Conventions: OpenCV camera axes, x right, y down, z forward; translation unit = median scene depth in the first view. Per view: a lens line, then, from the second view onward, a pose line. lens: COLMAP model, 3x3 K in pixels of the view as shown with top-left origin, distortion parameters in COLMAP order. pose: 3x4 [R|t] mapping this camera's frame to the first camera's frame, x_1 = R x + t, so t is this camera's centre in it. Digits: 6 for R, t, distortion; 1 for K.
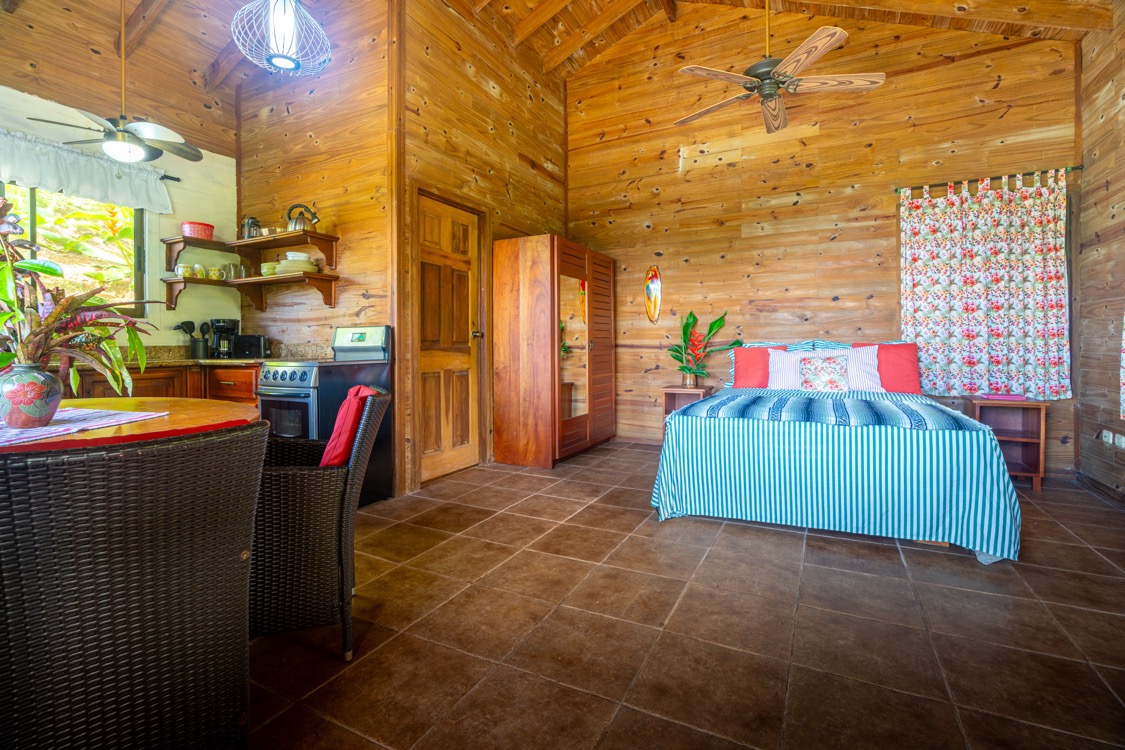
lens RADIAL K [[519.7, 0, 558.3], [0, 519.7, 346.0], [0, 0, 1]] dist [-0.002398, 0.001220]
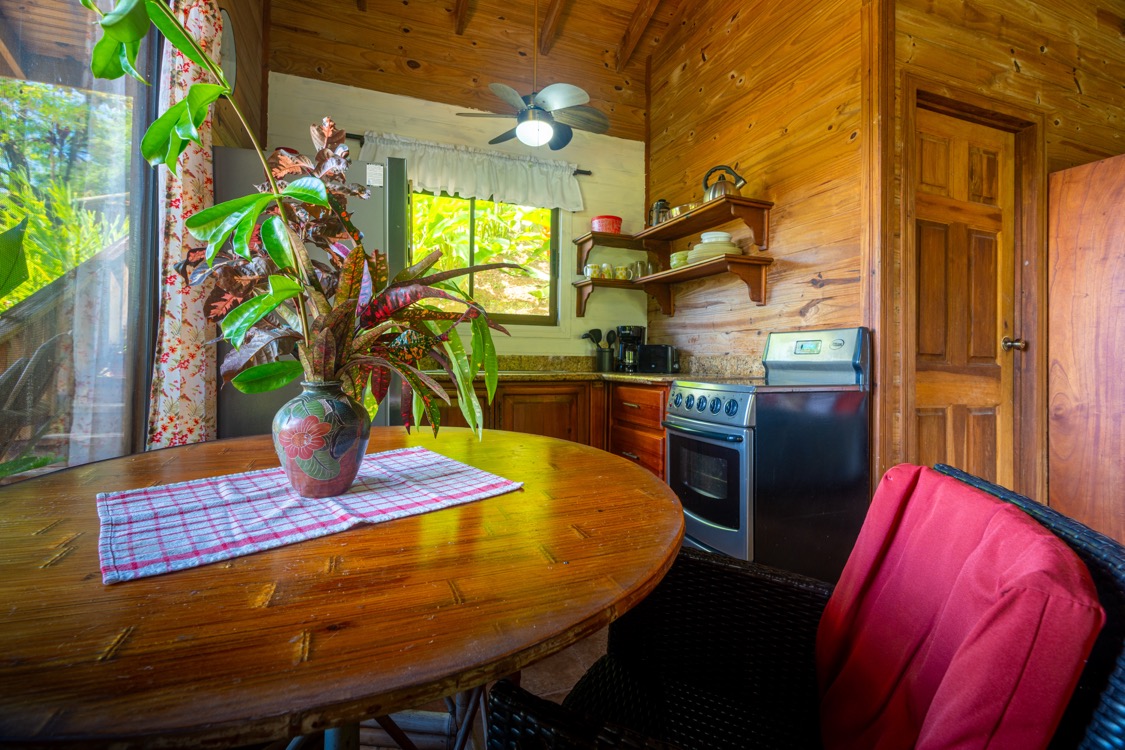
lens RADIAL K [[519.7, 0, 558.3], [0, 519.7, 346.0], [0, 0, 1]] dist [-0.002398, 0.001220]
pose [[0.754696, 0.002064, -0.656071, -0.171720], [-0.019776, 0.999612, -0.019605, 0.000034], [0.655776, 0.027770, 0.754444, 0.278481]]
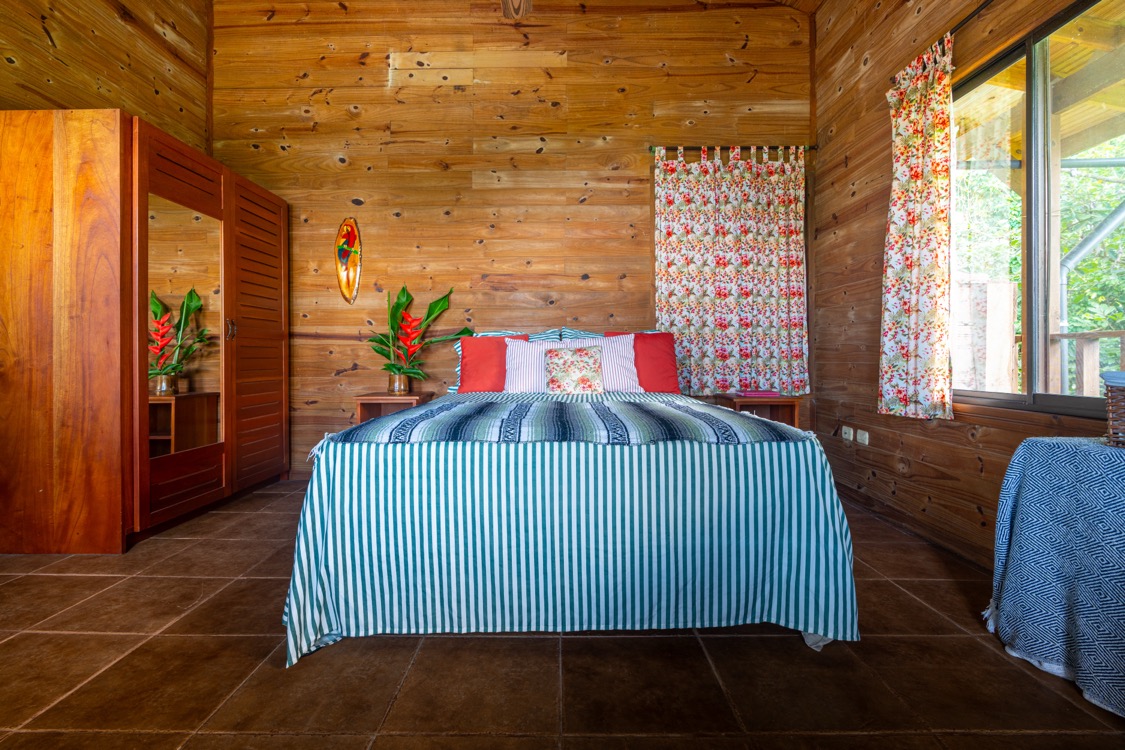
lens RADIAL K [[529.8, 0, 546.8], [0, 529.8, 361.5], [0, 0, 1]] dist [-0.016634, 0.000315]
pose [[0.899547, 0.000793, 0.436823, 0.149165], [-0.002462, 0.999992, 0.003254, 0.040396], [-0.436817, -0.004003, 0.899542, 0.345738]]
